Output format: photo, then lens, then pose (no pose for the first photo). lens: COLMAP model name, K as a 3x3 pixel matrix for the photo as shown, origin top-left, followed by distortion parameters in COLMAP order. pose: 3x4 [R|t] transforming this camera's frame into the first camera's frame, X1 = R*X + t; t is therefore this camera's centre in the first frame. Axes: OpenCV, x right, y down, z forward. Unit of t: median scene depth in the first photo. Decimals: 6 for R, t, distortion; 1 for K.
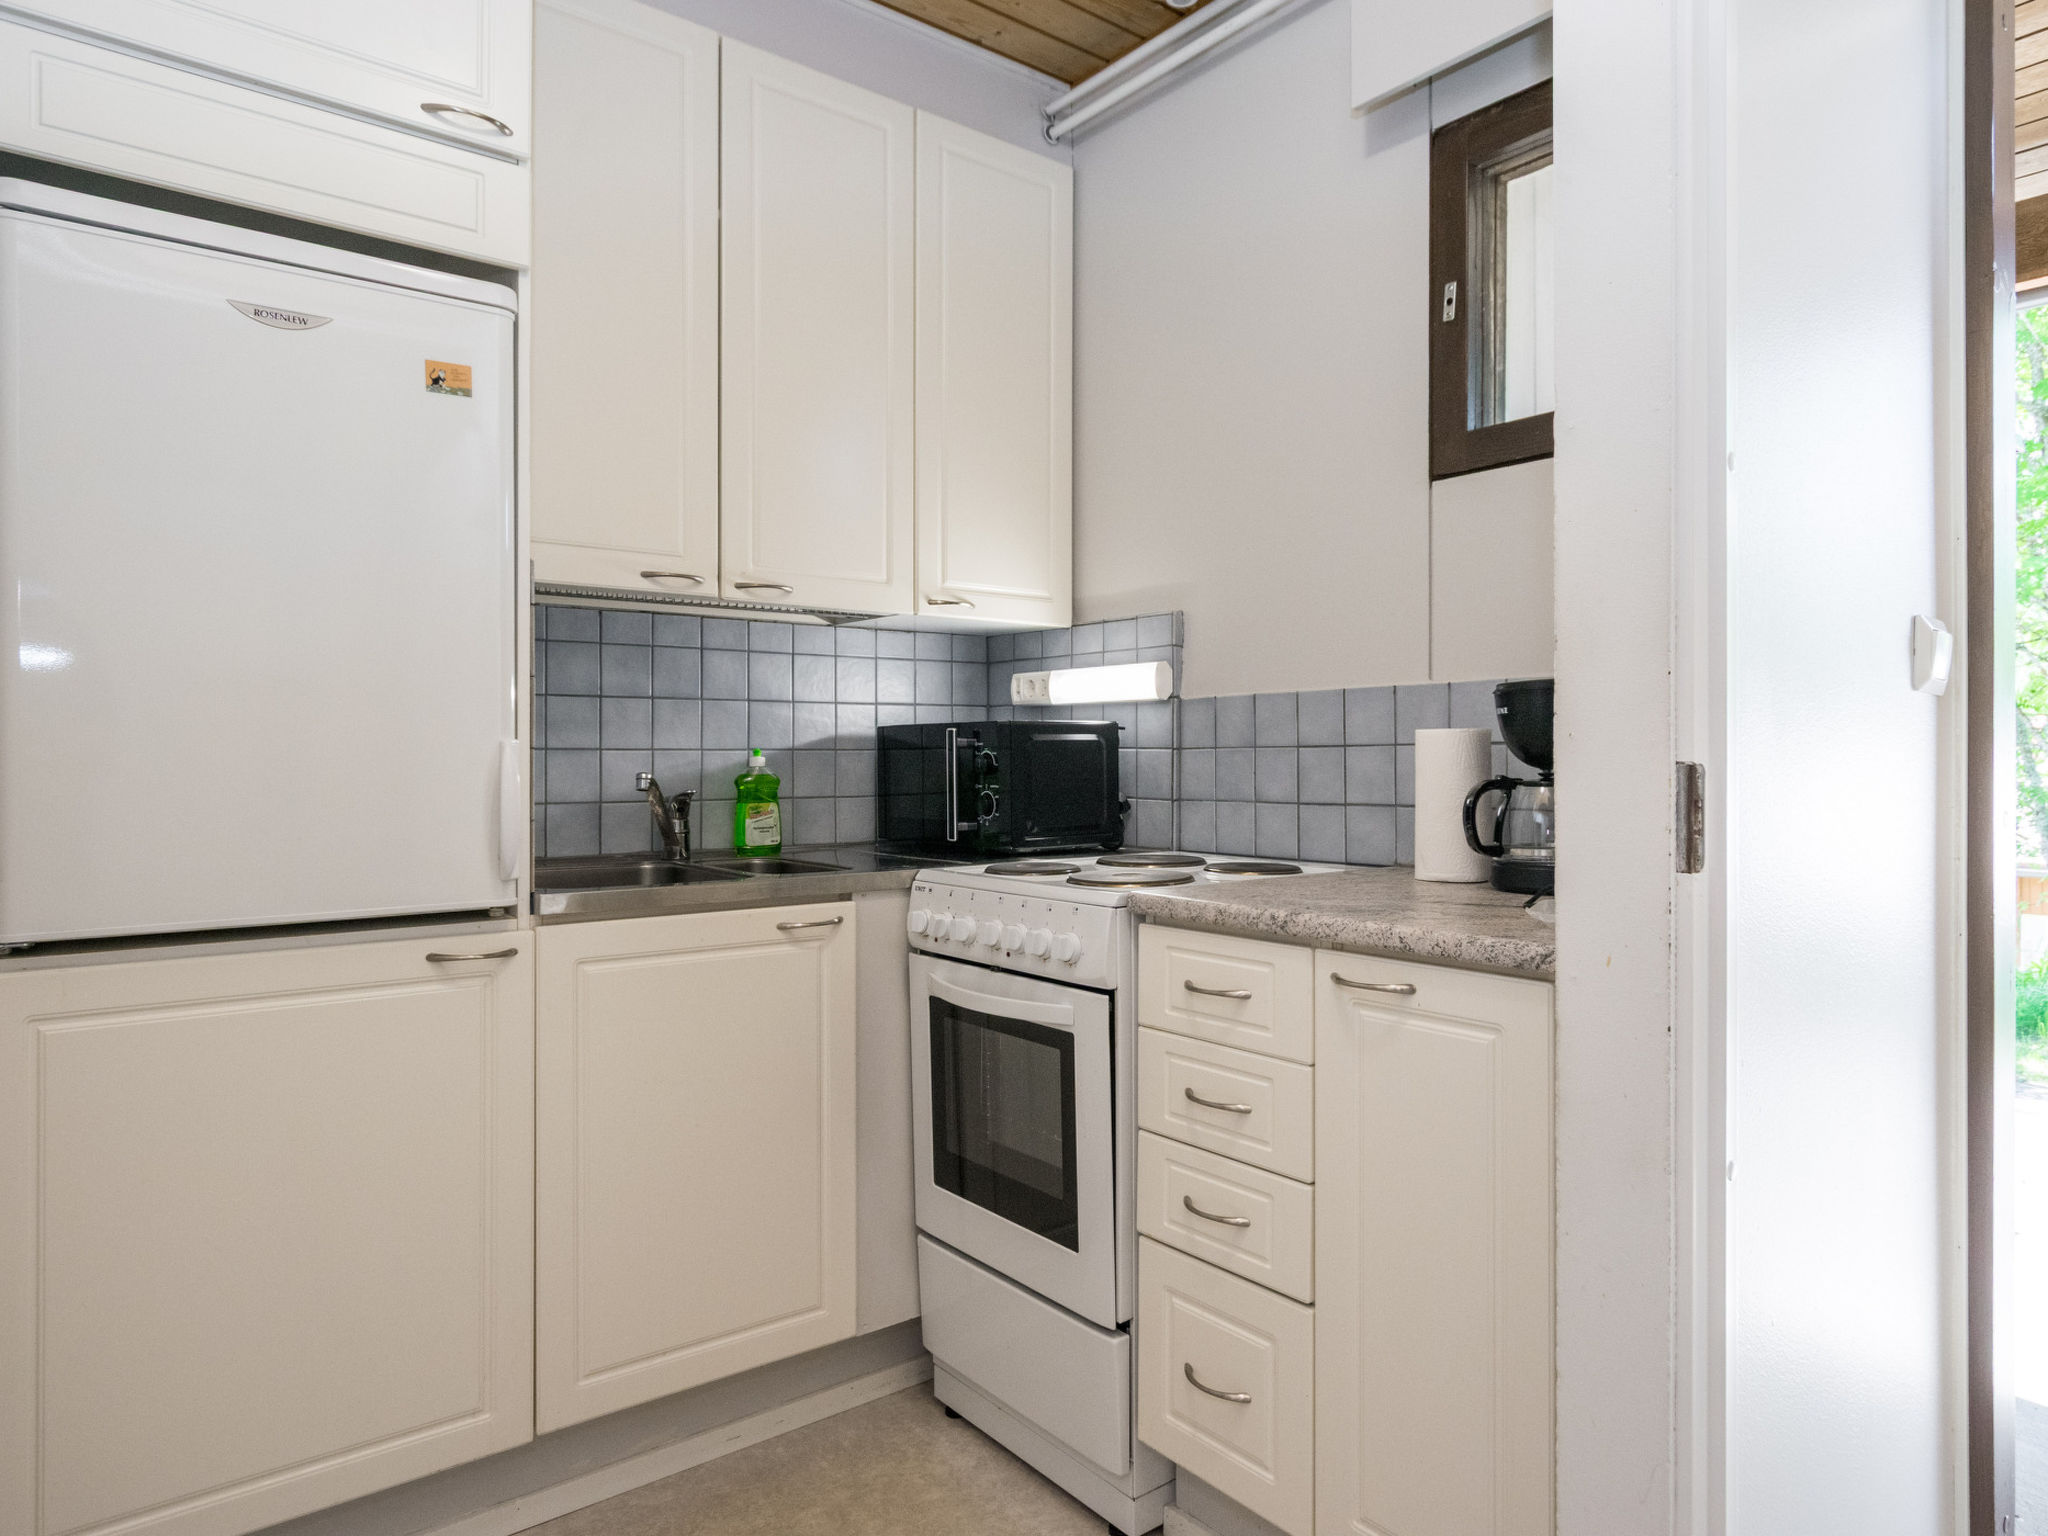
lens RADIAL K [[1272.8, 0, 1025.4], [0, 1272.8, 762.7], [0, 0, 1]] dist [0.005123, 0.000557]
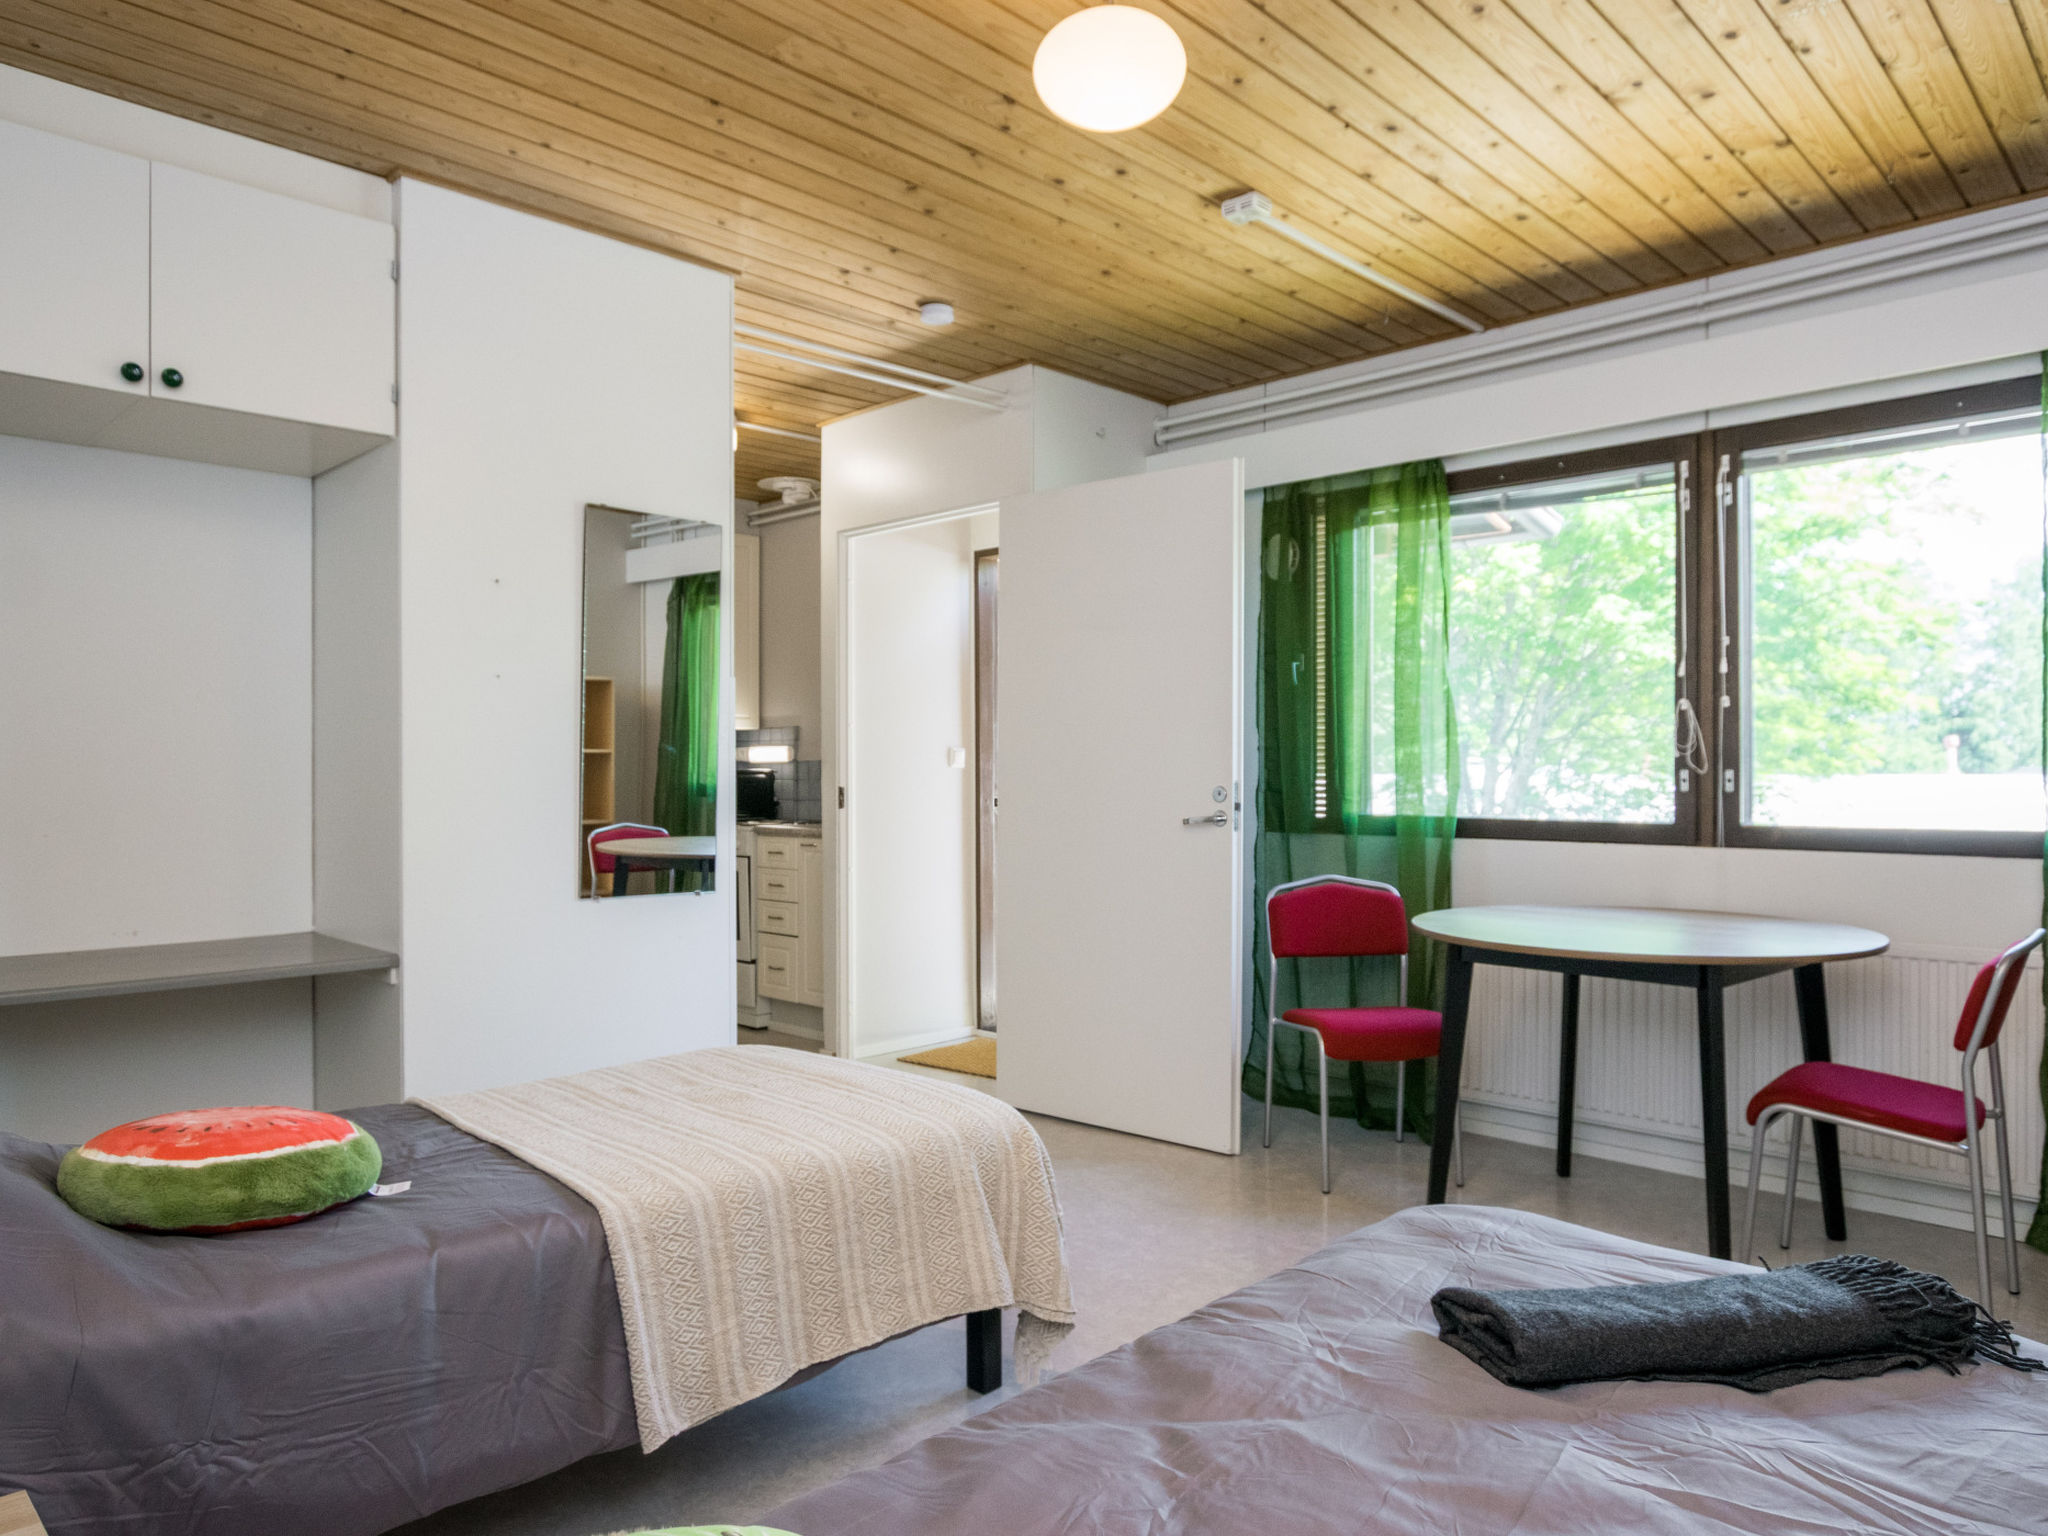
lens RADIAL K [[1322.1, 0, 1022.4], [0, 1322.1, 768.0], [0, 0, 1]] dist [-0.003626, -0.000101]
pose [[0.990321, 0.000148, 0.138796, 0.198013], [0.001601, 0.999921, -0.012494, -0.001709], [-0.138787, 0.012595, 0.990242, -1.660495]]
